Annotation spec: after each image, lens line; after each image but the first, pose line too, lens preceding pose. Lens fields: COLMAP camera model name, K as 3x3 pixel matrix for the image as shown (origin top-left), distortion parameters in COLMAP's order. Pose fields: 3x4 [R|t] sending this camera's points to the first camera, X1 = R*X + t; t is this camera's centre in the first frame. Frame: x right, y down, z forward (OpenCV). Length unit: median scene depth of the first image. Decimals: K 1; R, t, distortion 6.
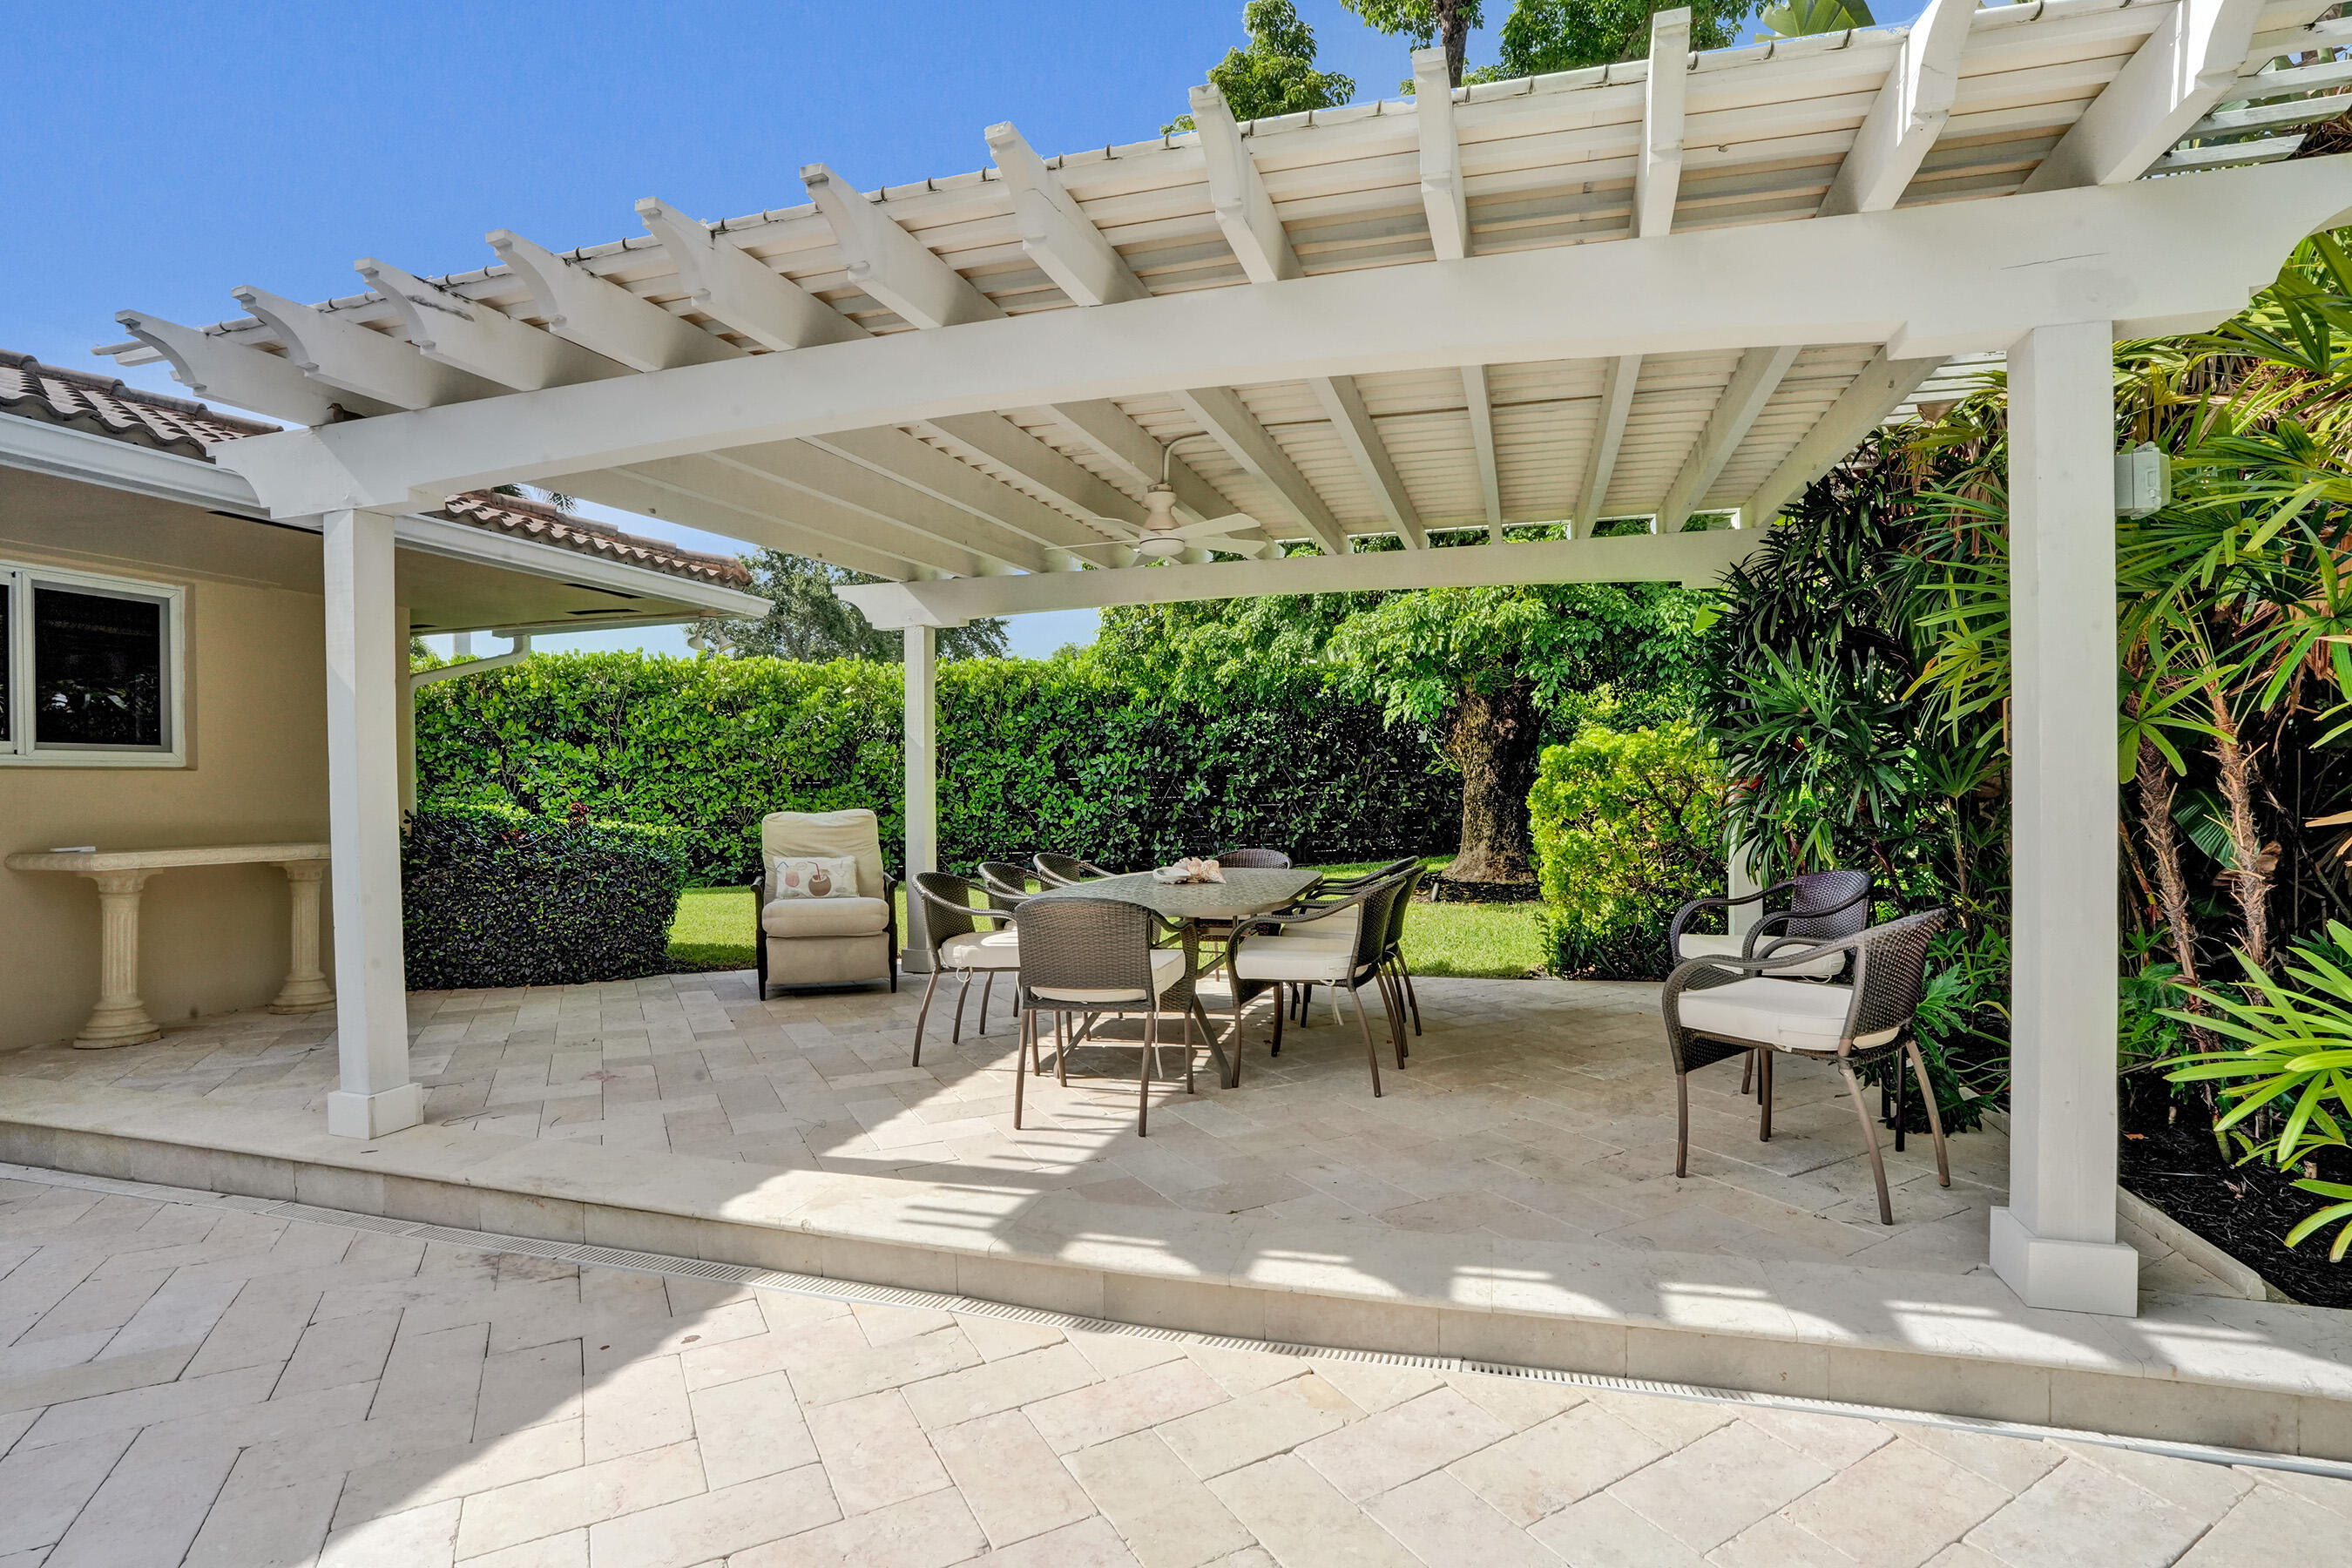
lens RADIAL K [[1102.5, 0, 1179.1], [0, 1102.5, 796.8], [0, 0, 1]] dist [-0.067588, 0.025315]
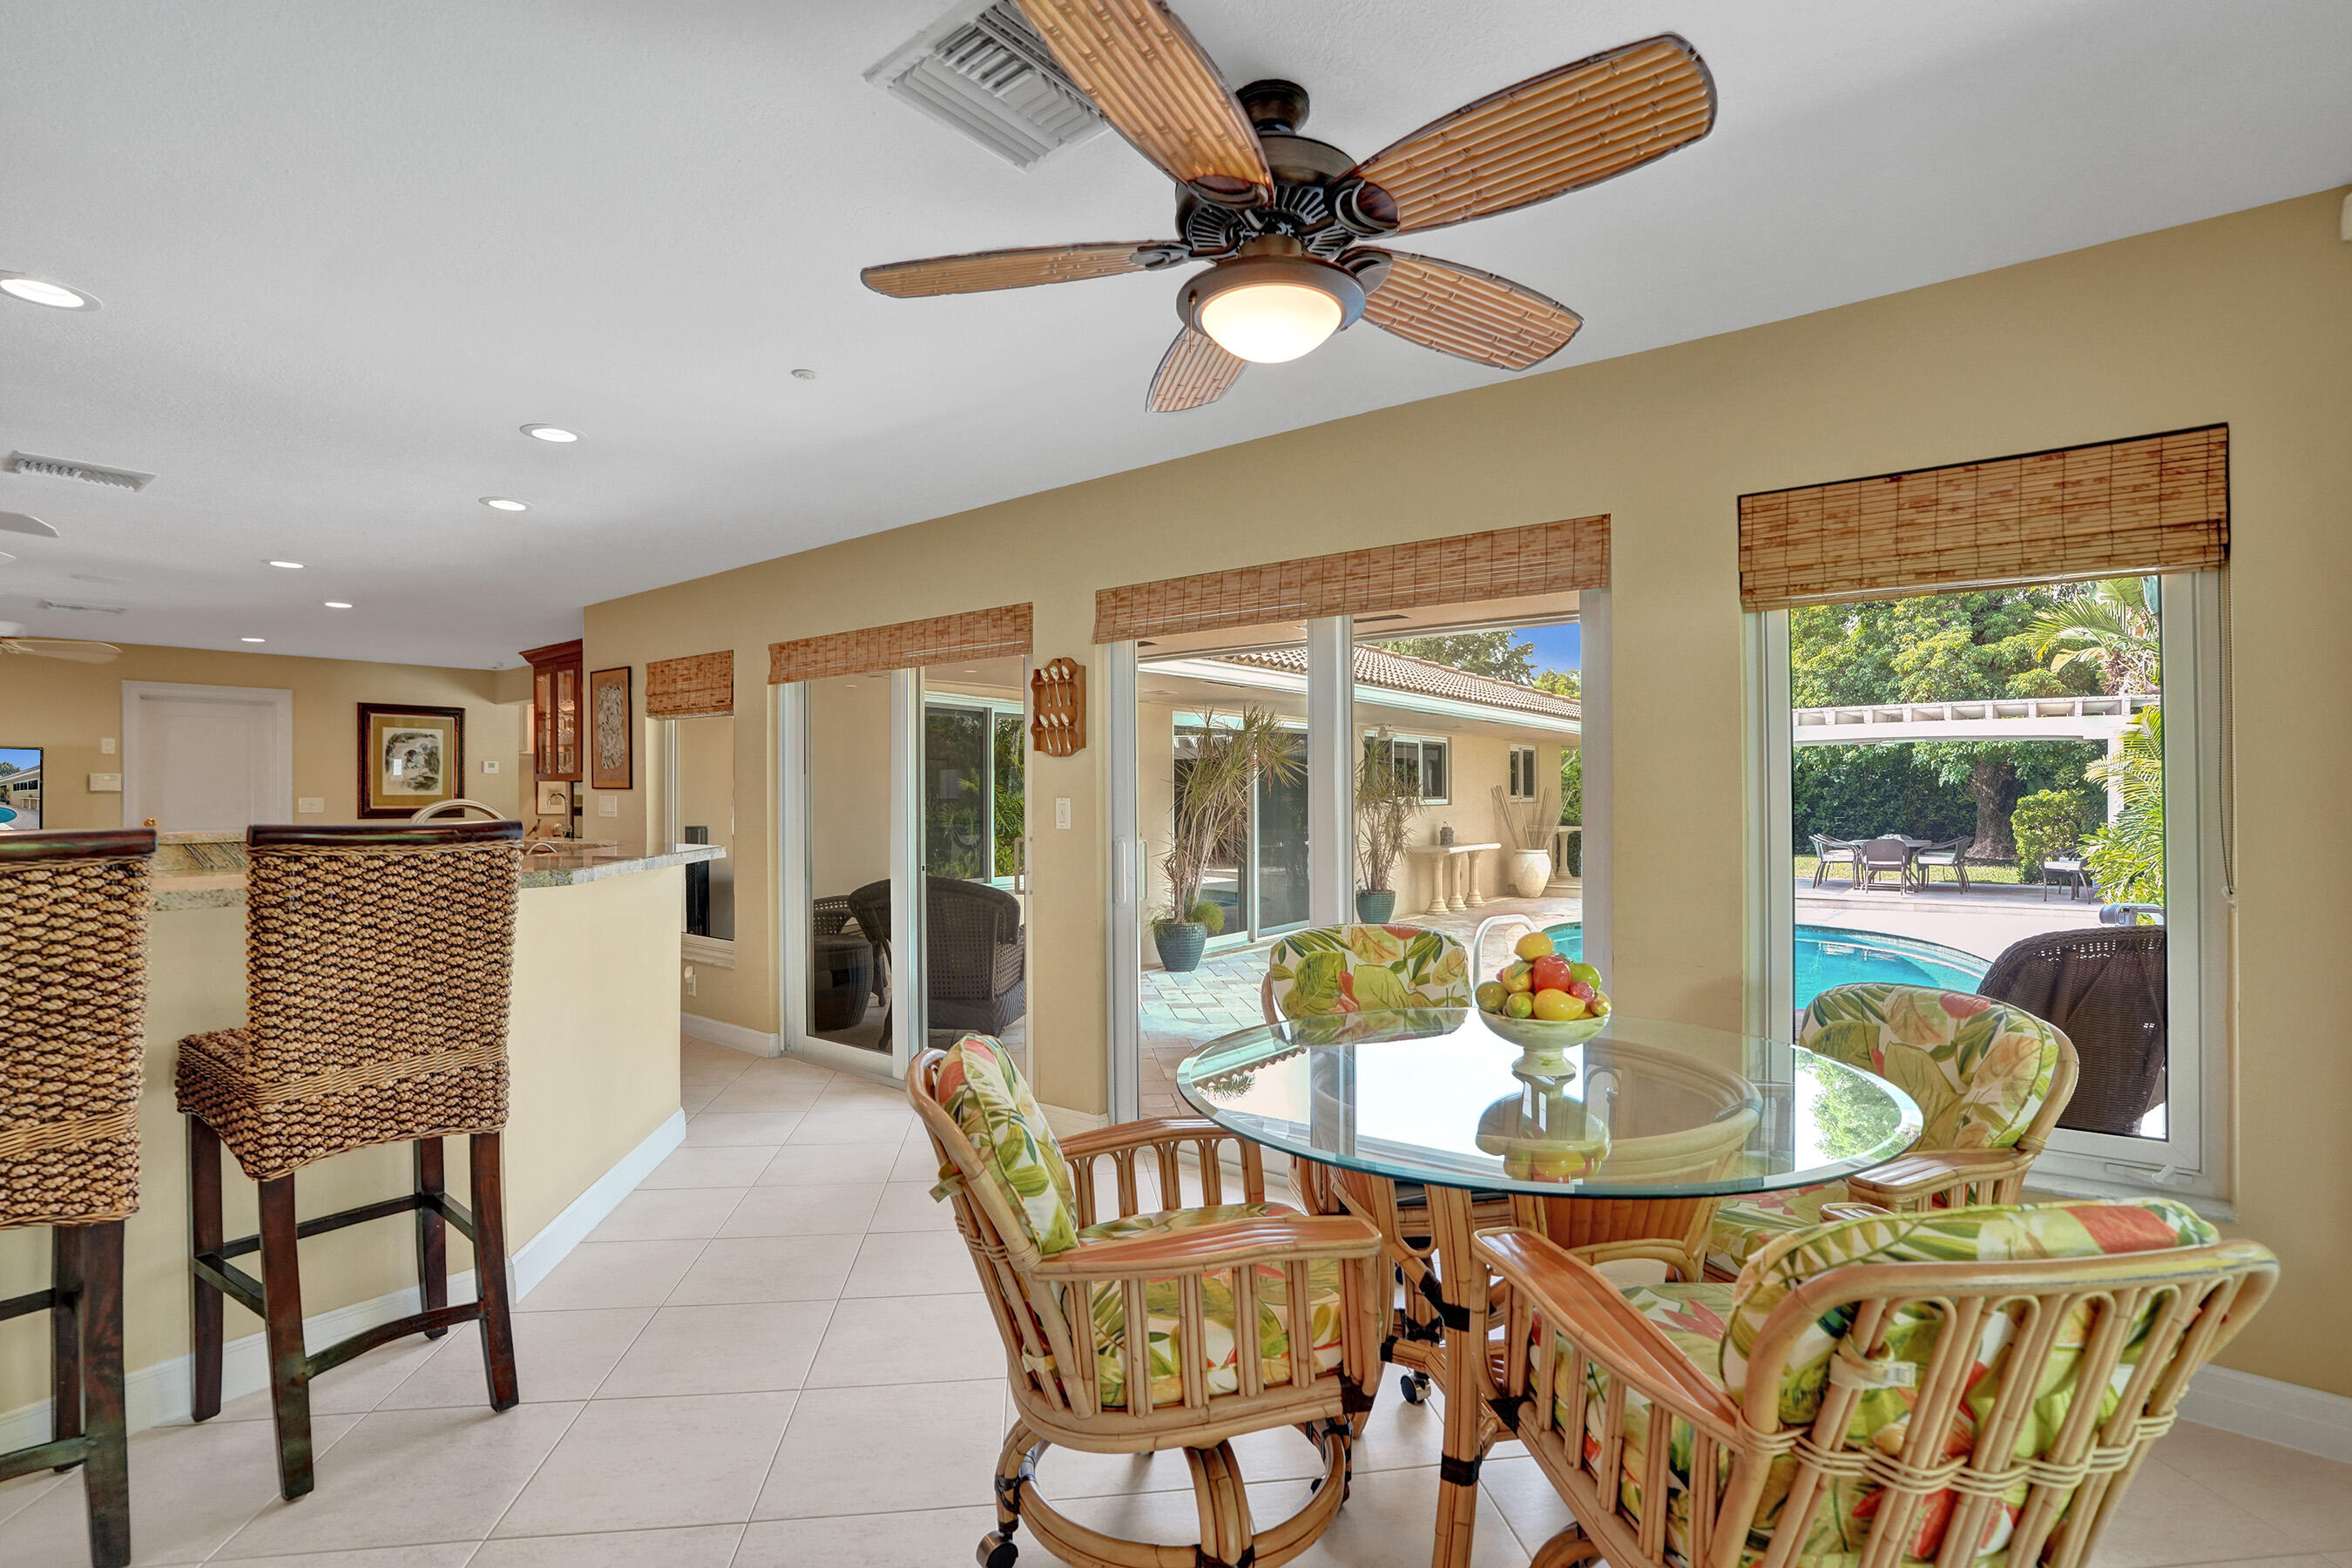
lens RADIAL K [[1102.5, 0, 1158.8], [0, 1102.5, 783.9], [0, 0, 1]] dist [-0.067588, 0.025315]
pose [[0.928627, 0.002137, -0.371008, -1.031082], [-0.009203, 0.999808, -0.017275, -0.024625], [0.370900, 0.019456, 0.928469, -3.484669]]
